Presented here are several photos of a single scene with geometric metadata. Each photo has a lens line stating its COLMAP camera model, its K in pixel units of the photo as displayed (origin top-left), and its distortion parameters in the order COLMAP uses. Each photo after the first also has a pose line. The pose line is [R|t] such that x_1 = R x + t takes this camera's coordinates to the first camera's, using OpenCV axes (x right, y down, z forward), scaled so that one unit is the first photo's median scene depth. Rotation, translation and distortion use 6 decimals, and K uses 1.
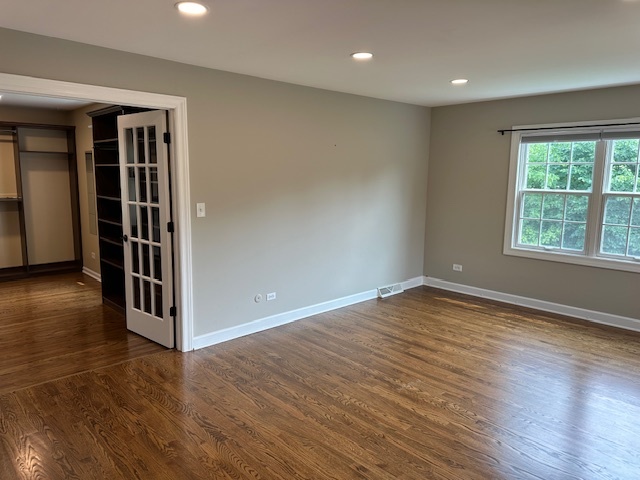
lens RADIAL K [[447.6, 0, 320.0], [0, 447.6, 240.0], [0, 0, 1]] dist [0.116376, -0.159743]
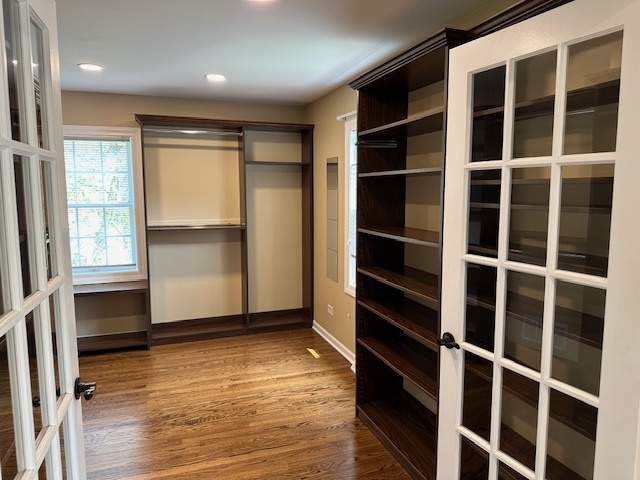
lens RADIAL K [[447.6, 0, 320.0], [0, 447.6, 240.0], [0, 0, 1]] dist [0.116376, -0.159743]
pose [[0.915978, 0.032965, -0.399872, -0.289932], [-0.047194, 0.998553, -0.025785, -0.062264], [0.398443, 0.042490, 0.916208, 0.442719]]
